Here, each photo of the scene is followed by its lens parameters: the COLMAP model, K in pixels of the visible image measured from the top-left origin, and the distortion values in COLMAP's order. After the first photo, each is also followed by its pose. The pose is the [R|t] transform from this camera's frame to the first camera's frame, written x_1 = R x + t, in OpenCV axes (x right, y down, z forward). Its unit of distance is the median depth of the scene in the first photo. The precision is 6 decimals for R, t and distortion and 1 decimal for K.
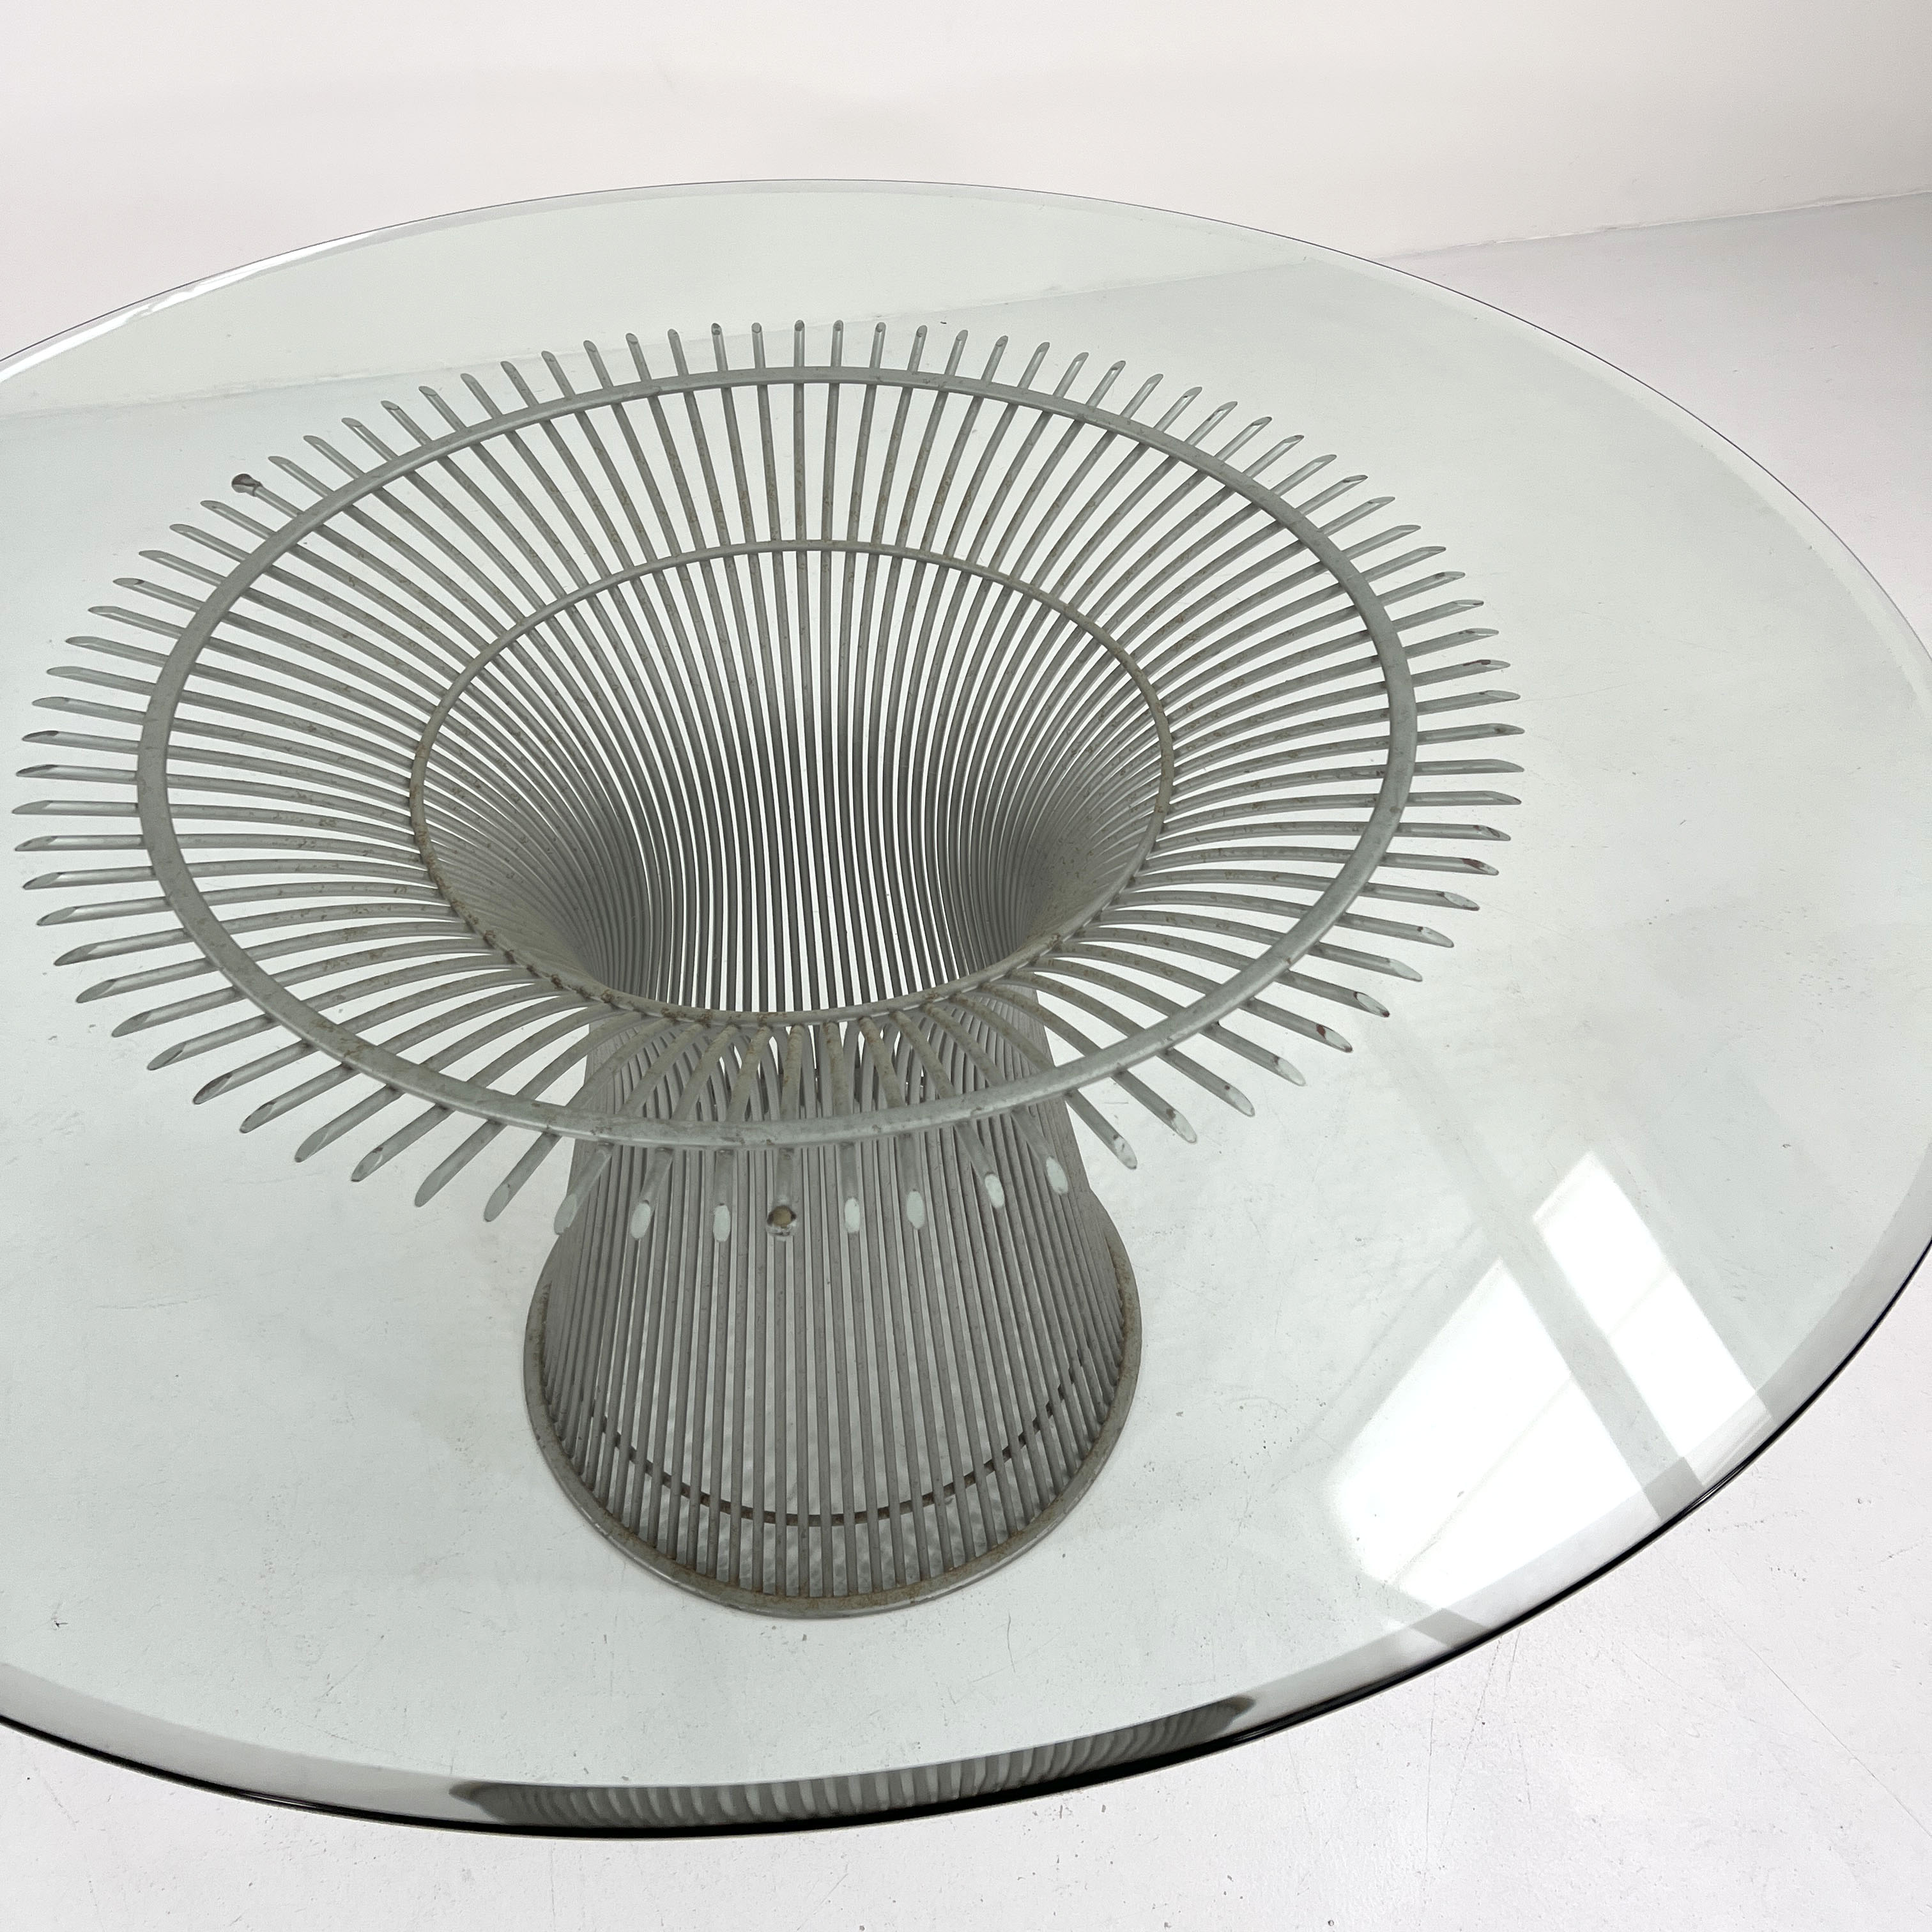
lens RADIAL K [[2073.2, 0, 983.5], [0, 2073.2, 964.8], [0, 0, 1]] dist [0.024963, 0.000000]
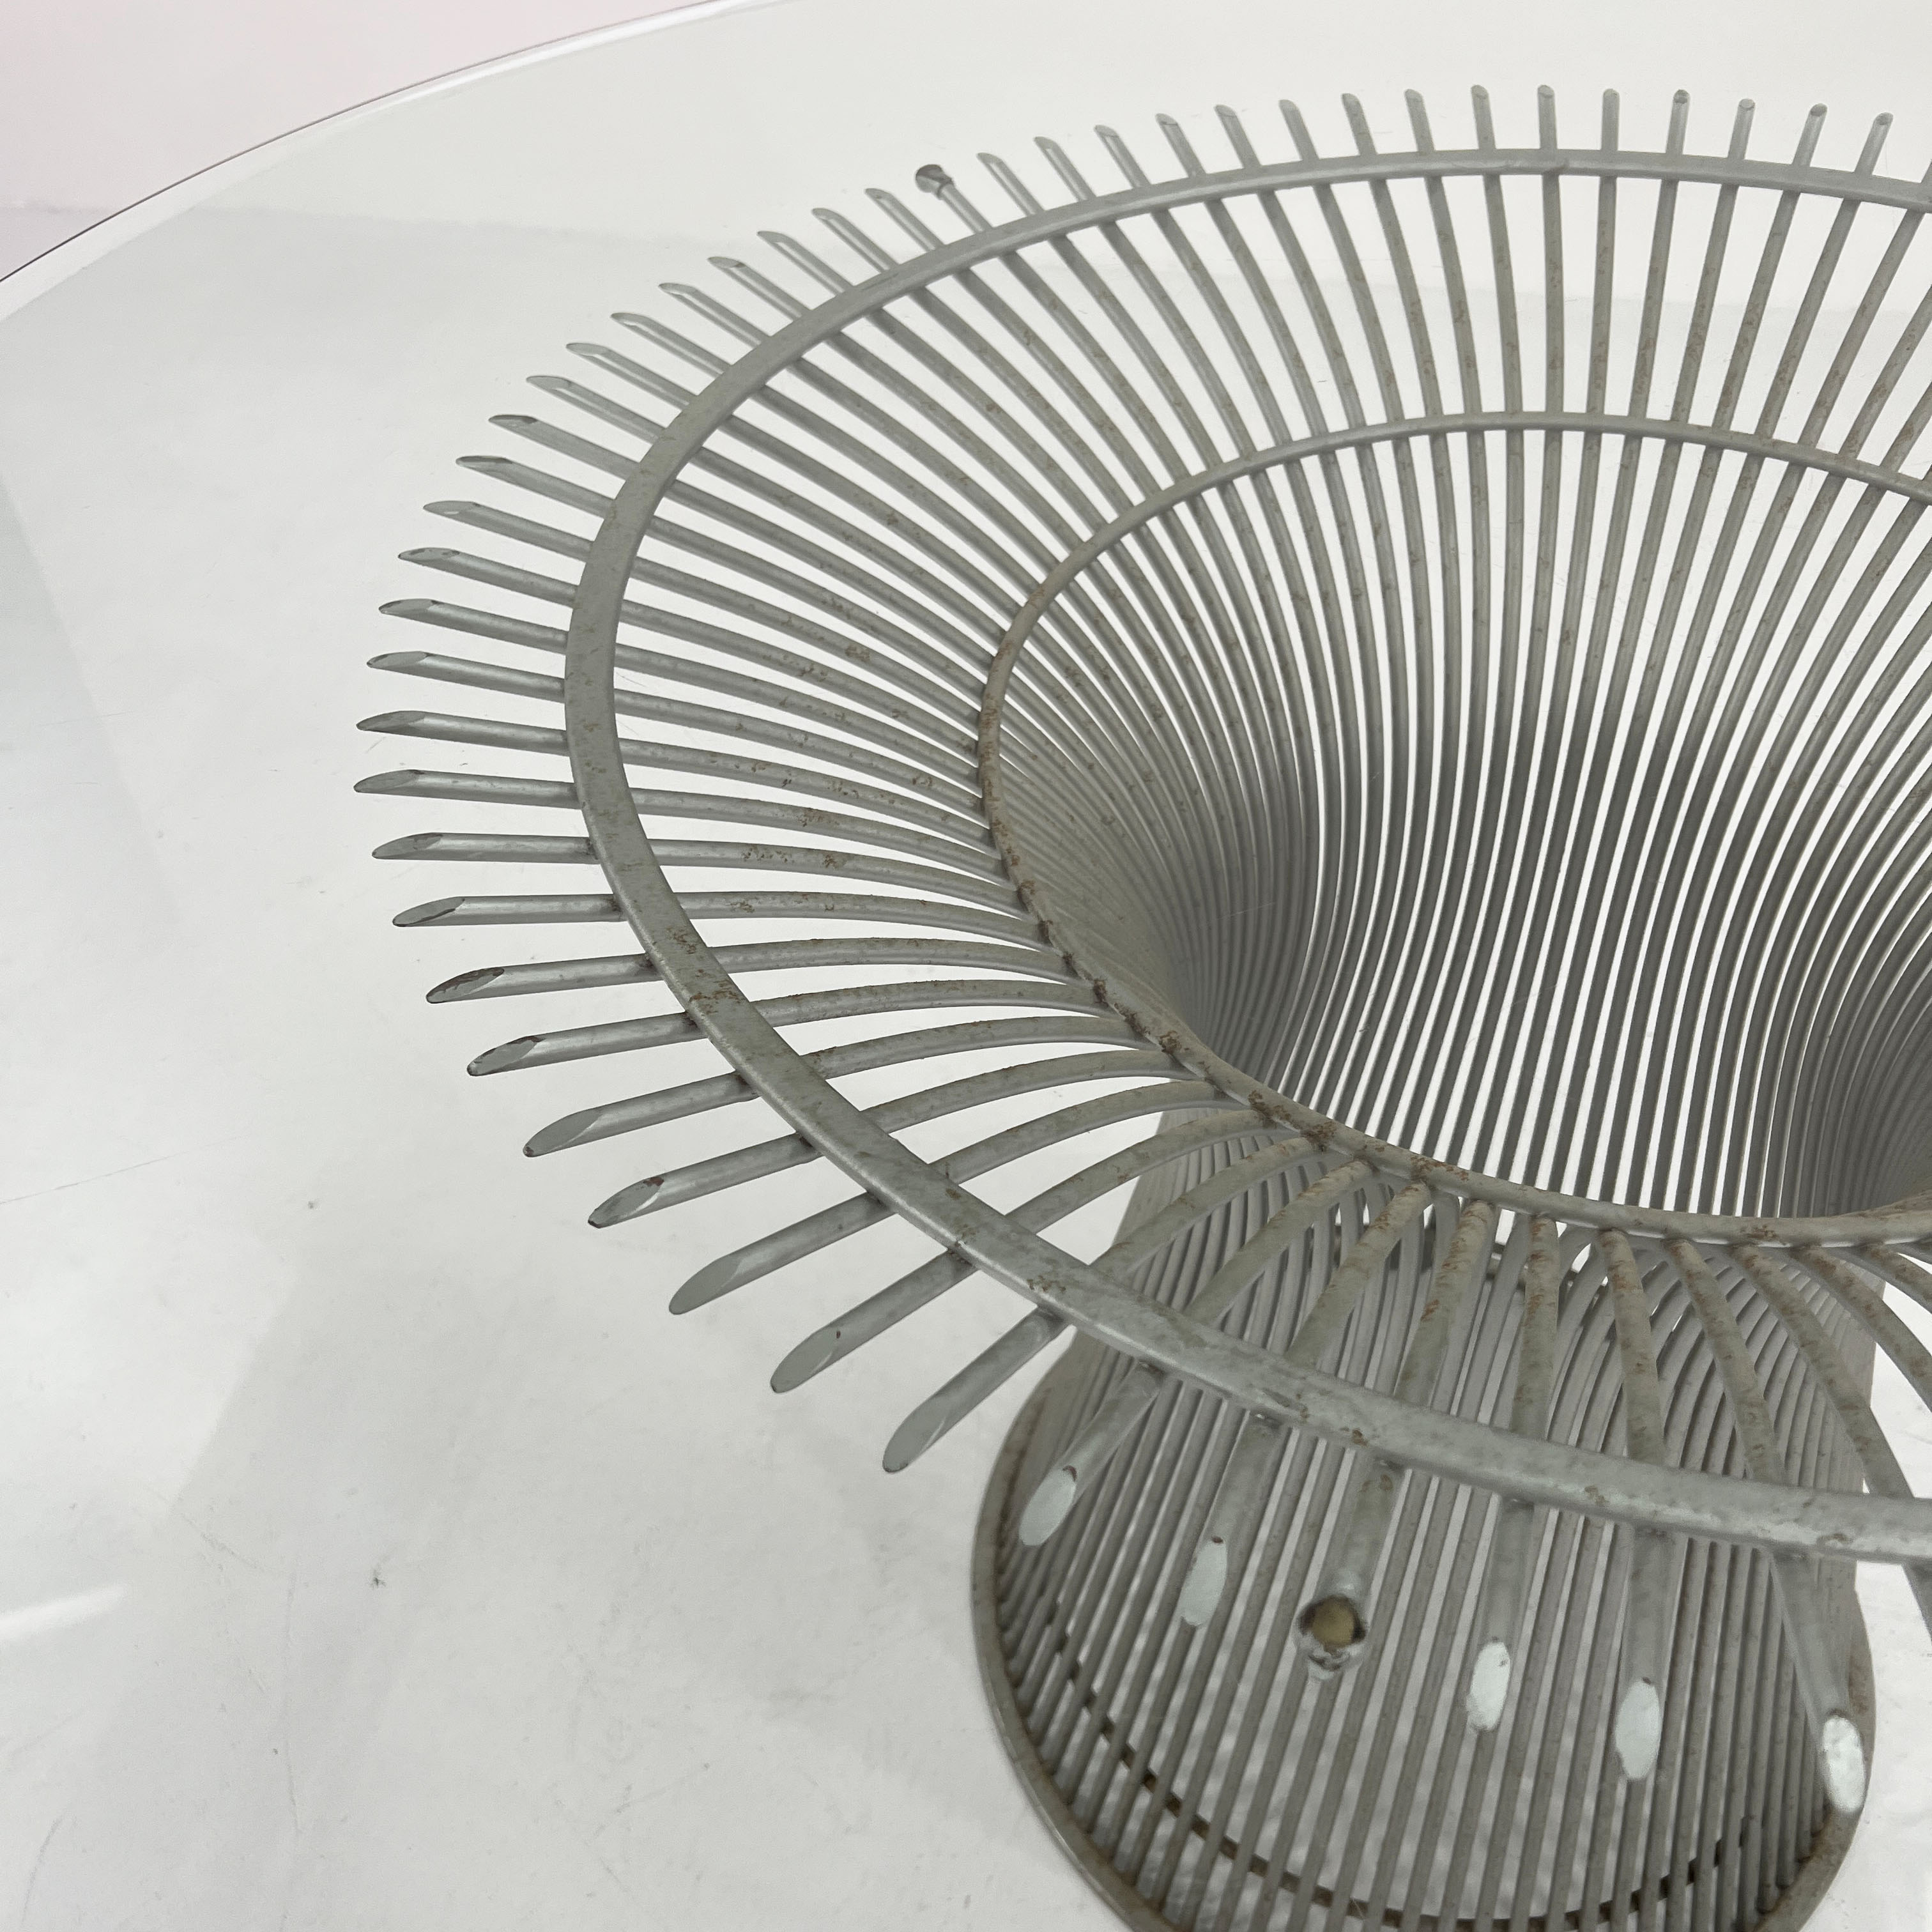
lens RADIAL K [[2073.2, 0, 976.4], [0, 2073.2, 977.8], [0, 0, 1]] dist [0.024963, 0.000000]
pose [[0.901323, 0.291728, -0.320176, -0.049399], [-0.300405, 0.953531, 0.023141, 0.001173], [0.312049, 0.075325, 0.947075, 0.420784]]
